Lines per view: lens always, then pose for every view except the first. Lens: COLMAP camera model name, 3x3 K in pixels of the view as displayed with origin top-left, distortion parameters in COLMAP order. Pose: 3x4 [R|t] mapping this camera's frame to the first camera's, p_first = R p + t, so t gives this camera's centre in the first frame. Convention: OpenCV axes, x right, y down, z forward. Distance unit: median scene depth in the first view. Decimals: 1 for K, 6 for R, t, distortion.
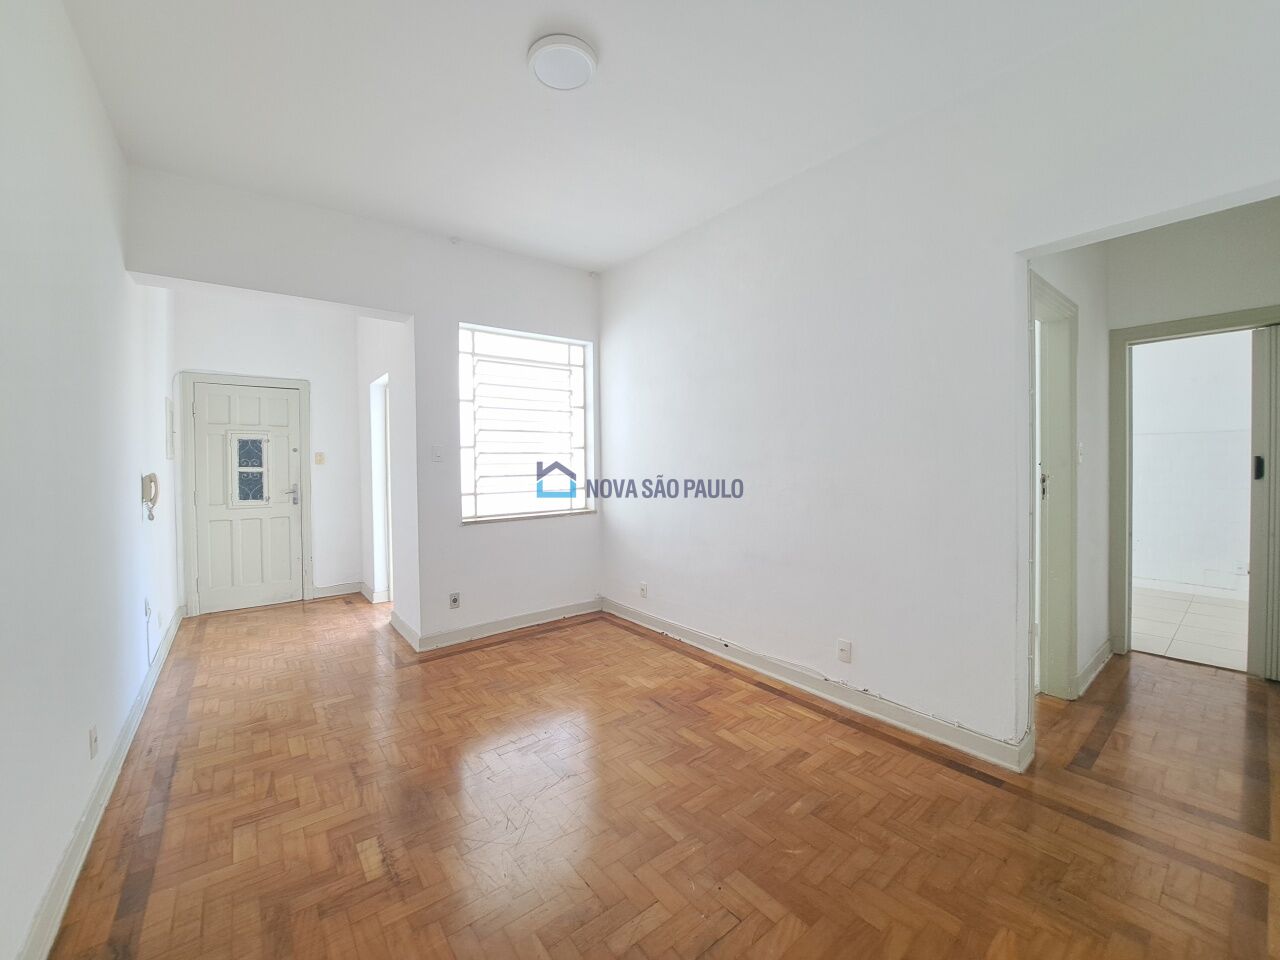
lens RADIAL K [[507.2, 0, 635.4], [0, 507.2, 466.7], [0, 0, 1]] dist [-0.015401, -0.000160]
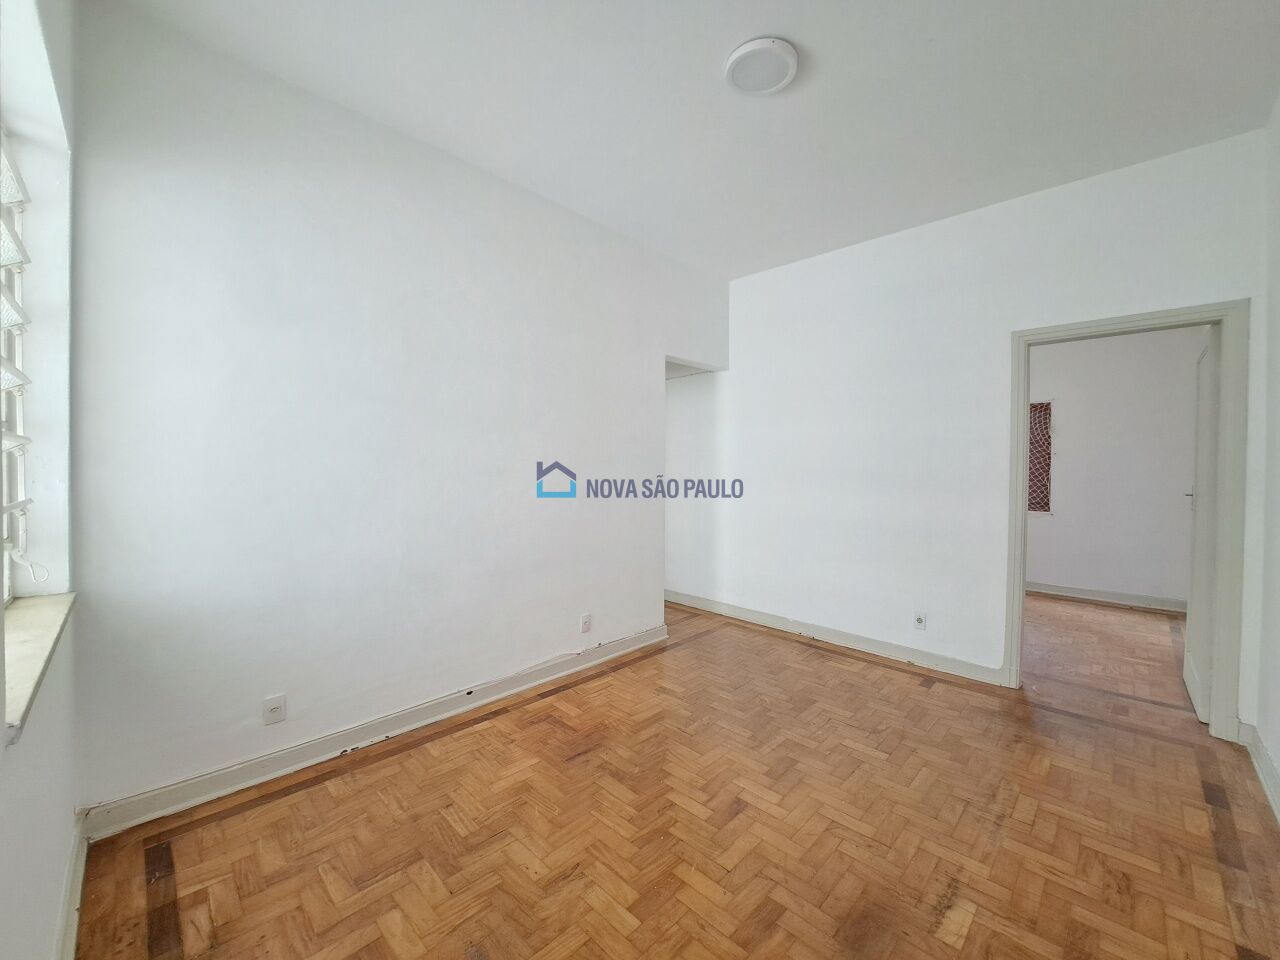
lens RADIAL K [[507.6, 0, 635.4], [0, 507.6, 472.0], [0, 0, 1]] dist [-0.016754, -0.000692]
pose [[-0.121806, -0.003466, 0.992548, -0.615026], [0.009420, 0.999945, 0.004648, -0.003687], [-0.992509, 0.009916, -0.121767, 0.773286]]
